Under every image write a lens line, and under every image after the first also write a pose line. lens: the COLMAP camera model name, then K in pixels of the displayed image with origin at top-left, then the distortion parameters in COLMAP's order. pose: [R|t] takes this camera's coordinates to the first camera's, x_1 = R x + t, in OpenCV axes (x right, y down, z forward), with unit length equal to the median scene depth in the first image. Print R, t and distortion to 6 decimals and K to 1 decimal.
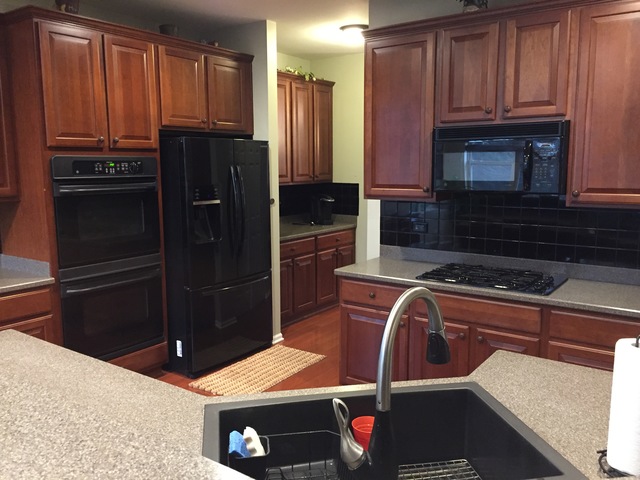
lens RADIAL K [[550.5, 0, 322.2], [0, 550.5, 238.7], [0, 0, 1]] dist [0.084175, -0.101125]
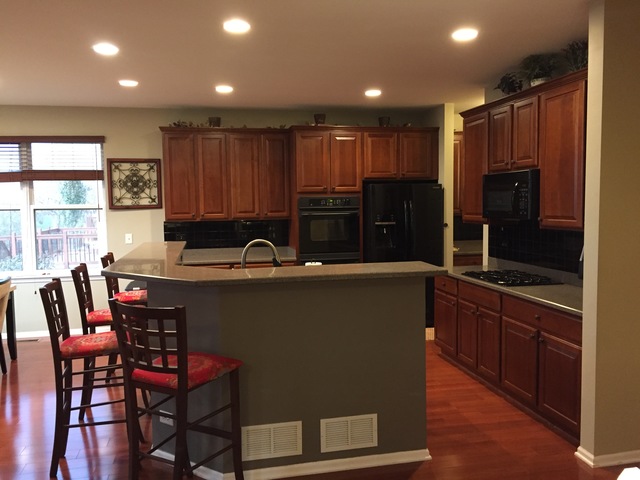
lens RADIAL K [[550.5, 0, 322.2], [0, 550.5, 238.7], [0, 0, 1]] dist [0.084175, -0.101125]
pose [[0.735439, 0.043848, -0.676171, 0.713733], [-0.086941, 0.995762, -0.029989, 0.042033], [0.671990, 0.080842, 0.736135, -0.299613]]
